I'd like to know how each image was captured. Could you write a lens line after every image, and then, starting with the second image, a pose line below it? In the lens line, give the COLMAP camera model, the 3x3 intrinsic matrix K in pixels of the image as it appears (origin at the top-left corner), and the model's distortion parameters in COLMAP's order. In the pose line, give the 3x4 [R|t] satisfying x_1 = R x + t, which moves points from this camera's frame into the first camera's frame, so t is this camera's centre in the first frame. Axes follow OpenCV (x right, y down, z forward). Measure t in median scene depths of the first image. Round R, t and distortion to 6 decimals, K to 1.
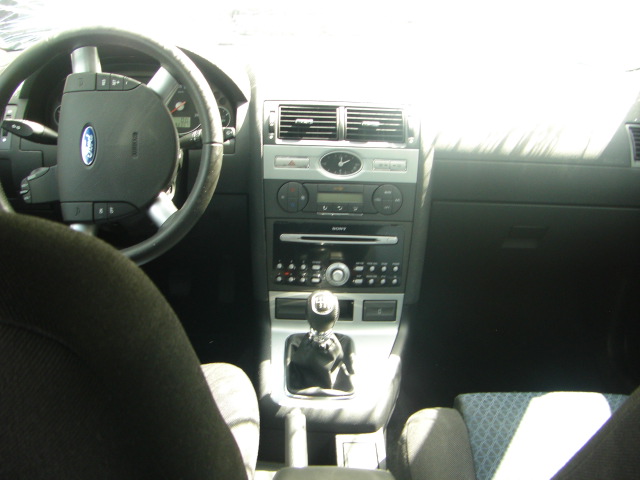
lens RADIAL K [[702.5, 0, 320.4], [0, 702.5, 239.7], [0, 0, 1]] dist [-0.118245, 0.000000]
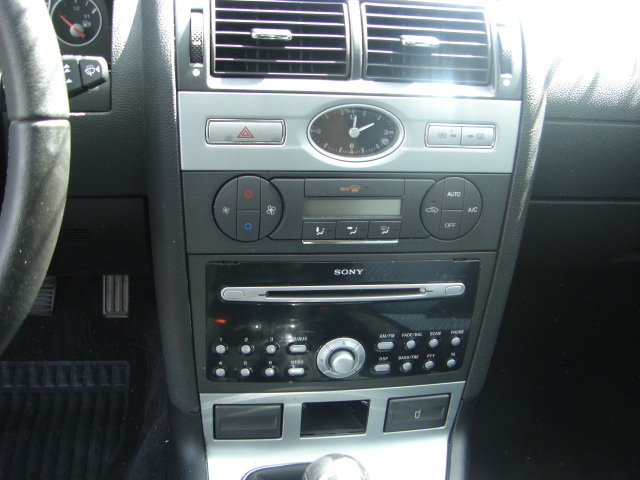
lens RADIAL K [[702.5, 0, 307.6], [0, 702.5, 248.5], [0, 0, 1]] dist [-0.118245, 0.000000]
pose [[0.991576, -0.030633, 0.125853, -0.058580], [0.007665, 0.983806, 0.179070, -0.115168], [-0.129300, -0.176597, 0.975754, 0.554556]]
